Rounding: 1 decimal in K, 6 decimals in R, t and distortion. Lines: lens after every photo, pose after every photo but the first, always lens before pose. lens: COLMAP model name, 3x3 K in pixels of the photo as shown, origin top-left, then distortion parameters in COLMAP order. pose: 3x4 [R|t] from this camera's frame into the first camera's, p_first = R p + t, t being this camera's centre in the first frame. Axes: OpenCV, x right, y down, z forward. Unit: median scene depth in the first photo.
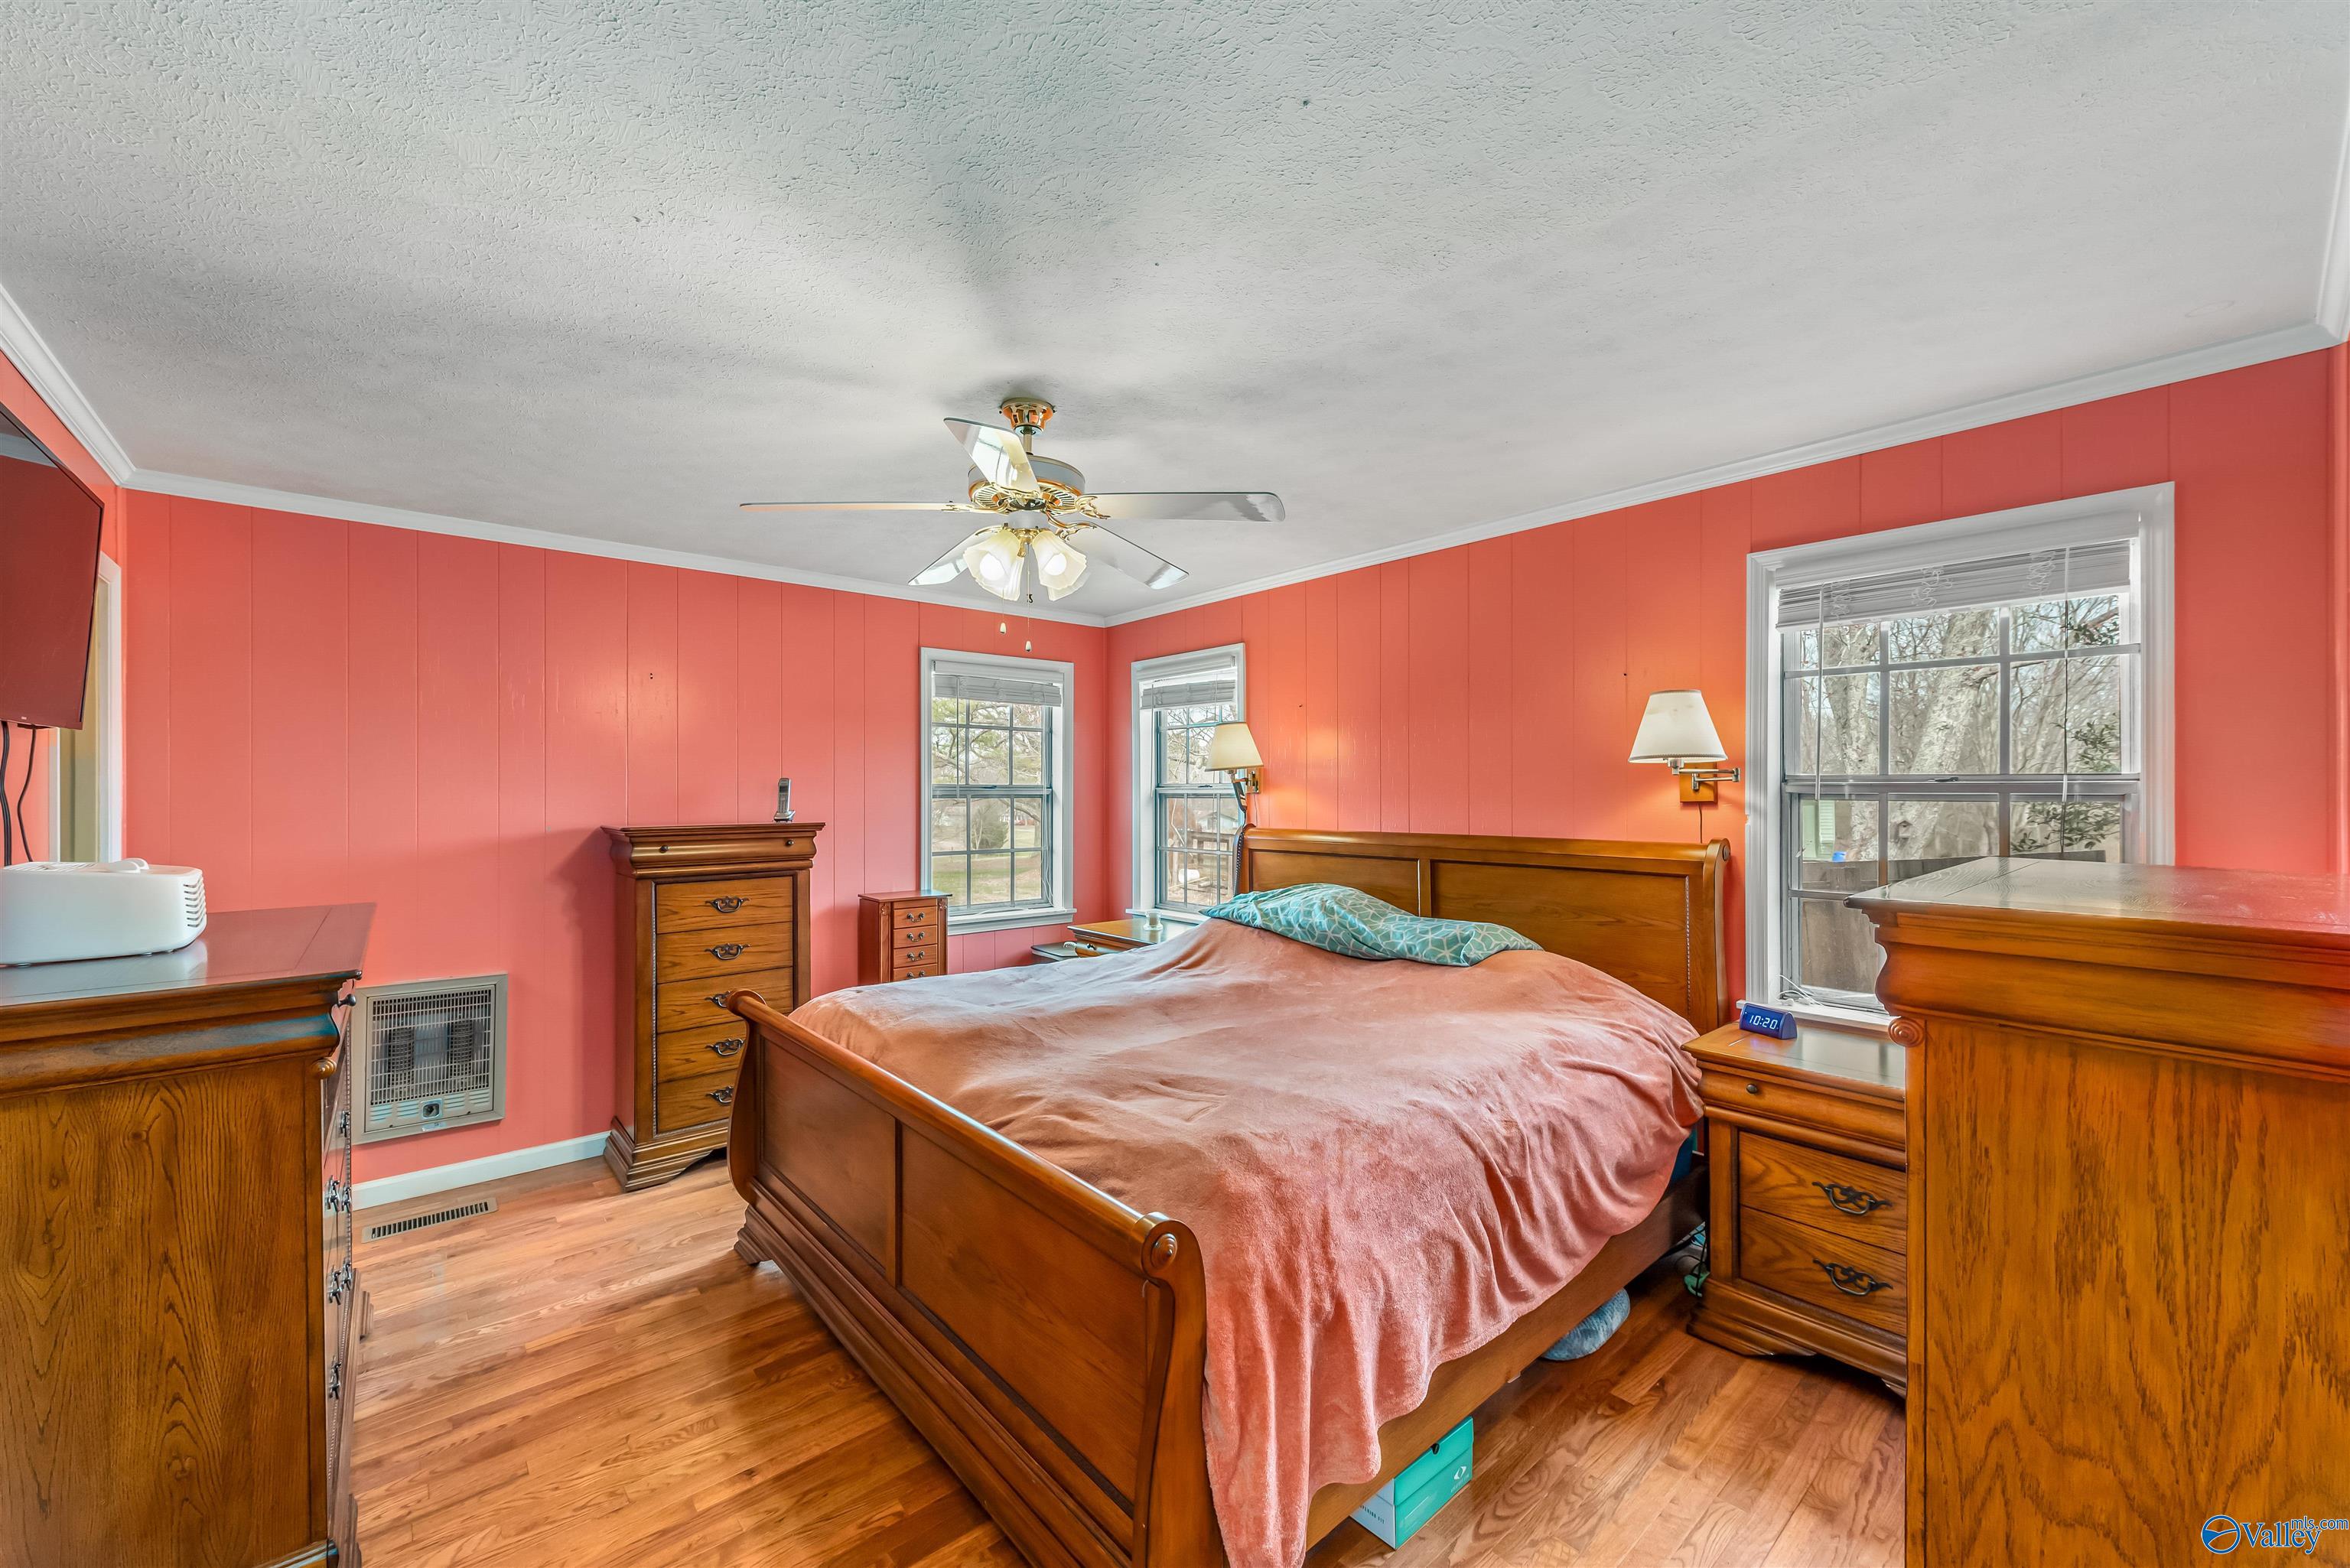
lens RADIAL K [[915.6, 0, 1200.5], [0, 915.6, 787.3], [0, 0, 1]] dist [0.013068, -0.003441]
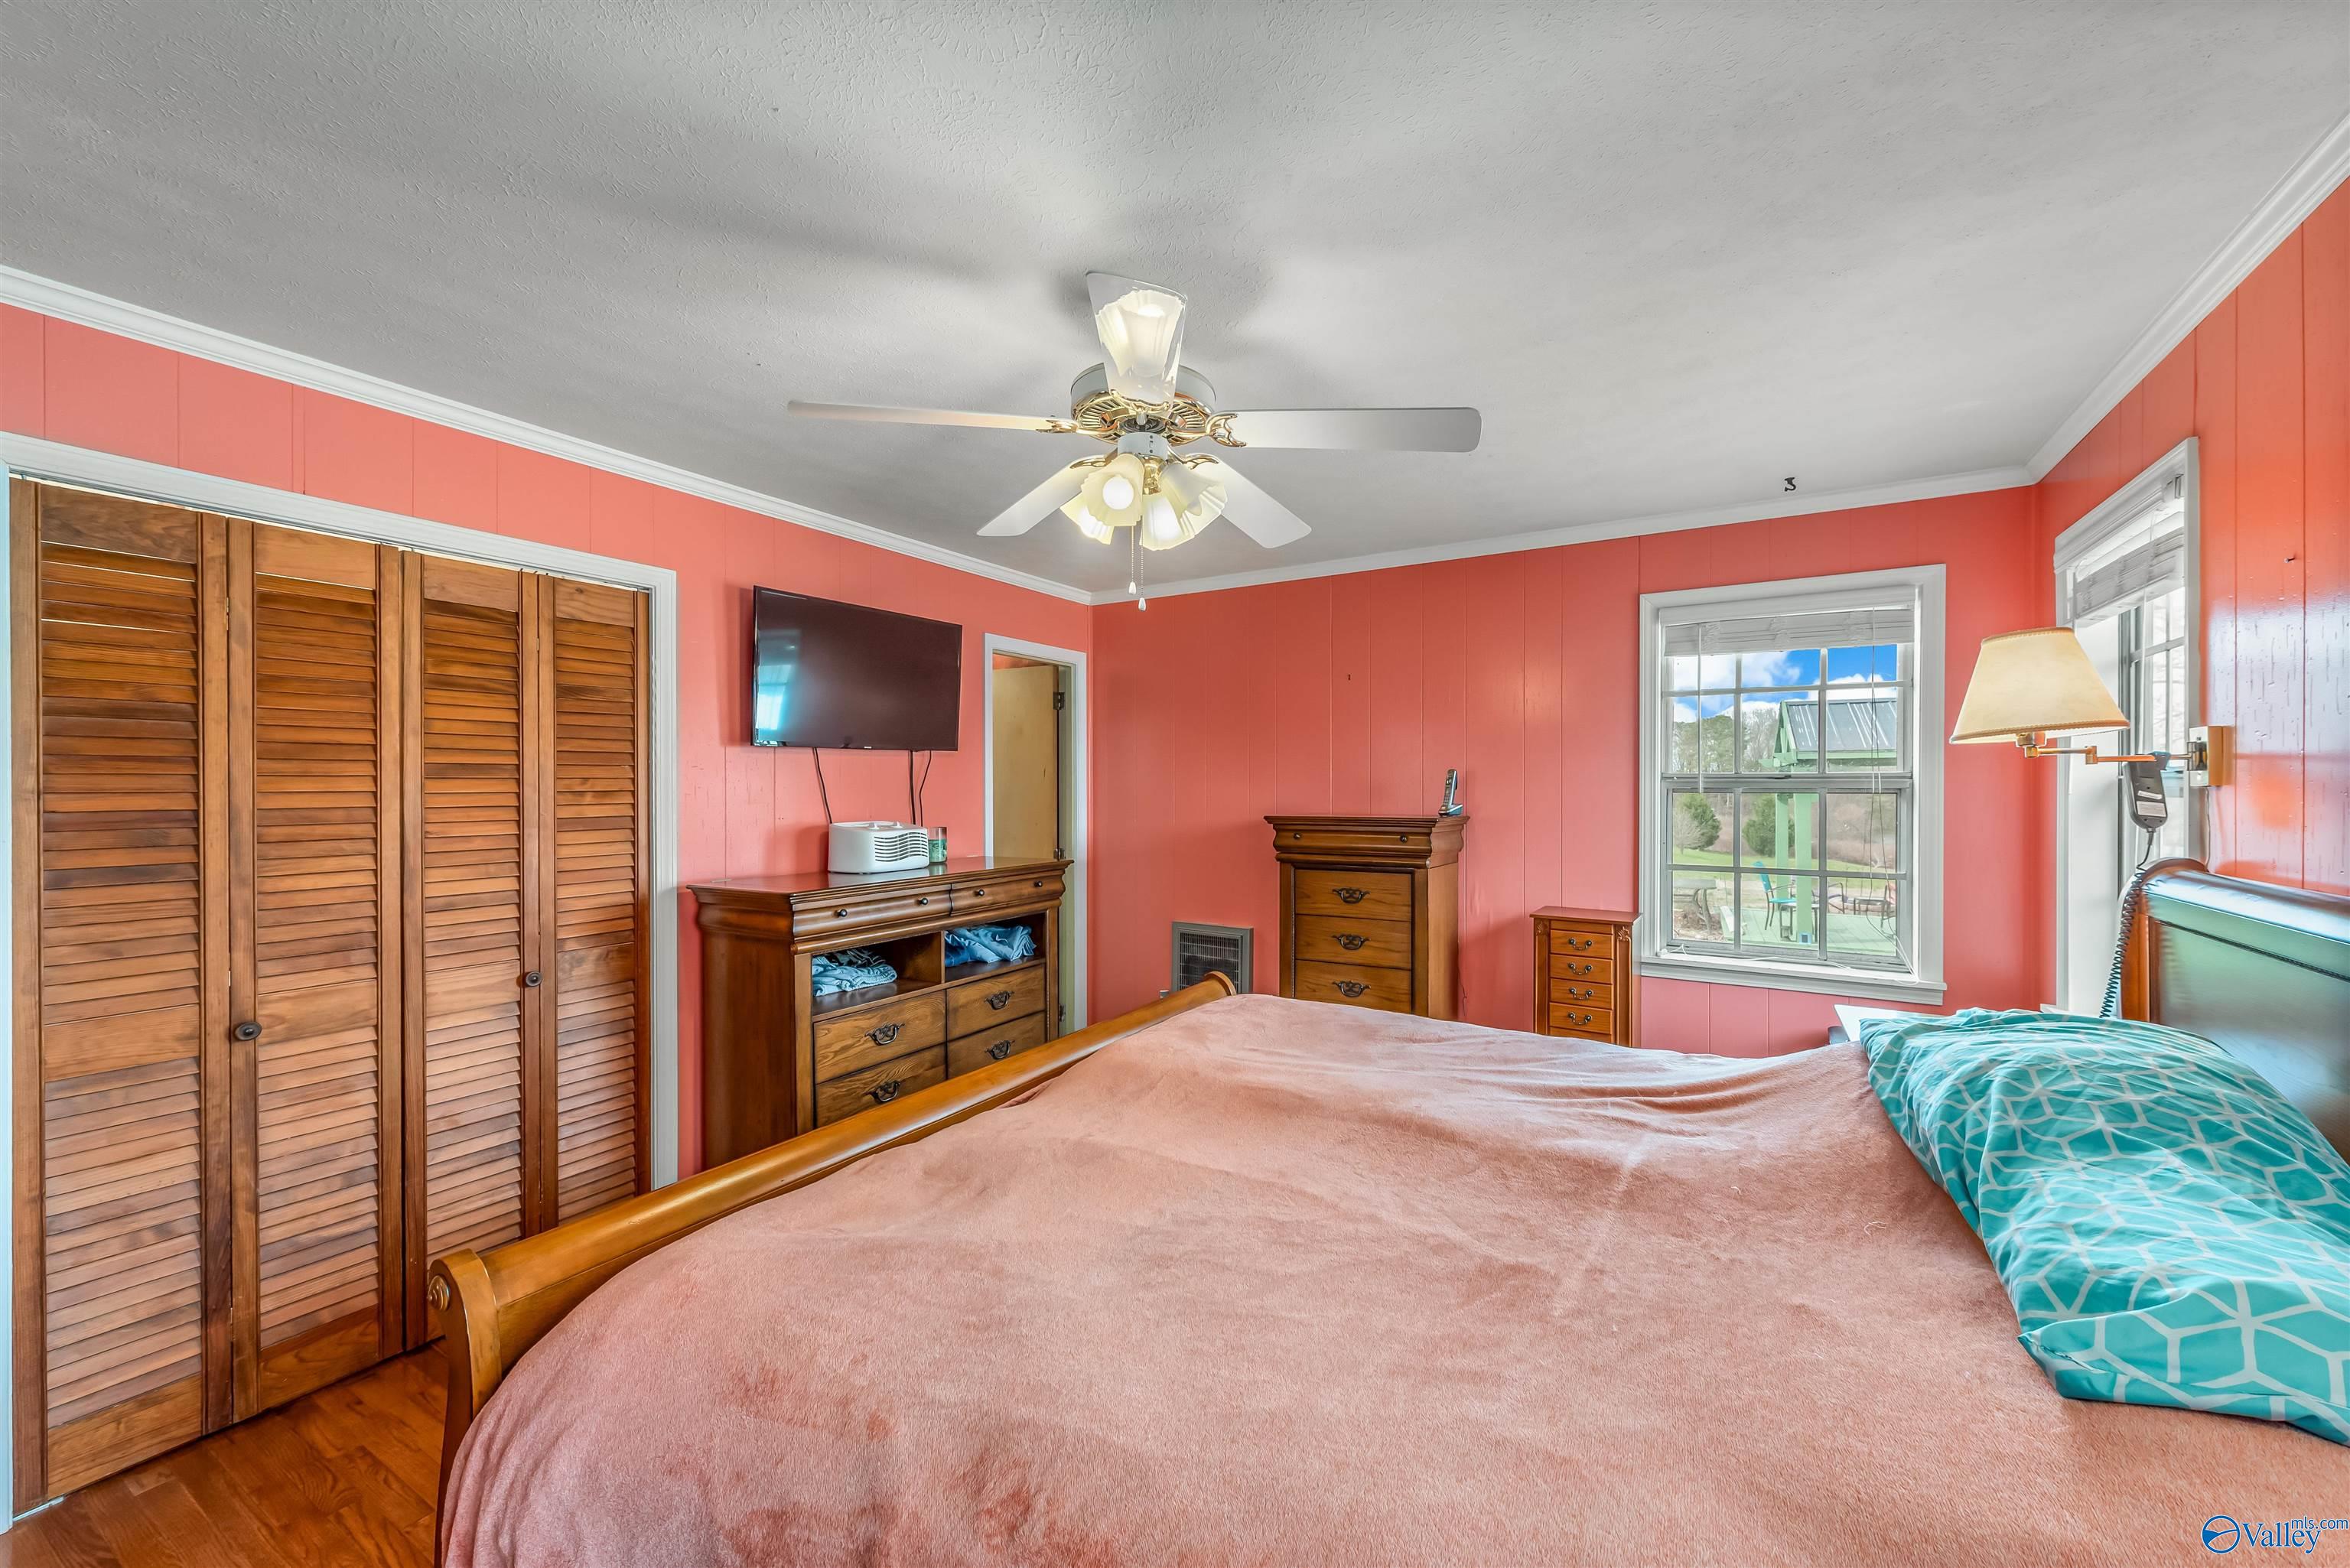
lens RADIAL K [[904.3, 0, 1207.9], [0, 904.3, 776.8], [0, 0, 1]] dist [0.014560, -0.000004]
pose [[0.319955, -0.005114, -0.947419, 0.365456], [0.003915, 0.999984, -0.004076, 0.000683], [0.947425, -0.002405, 0.319970, 0.509026]]
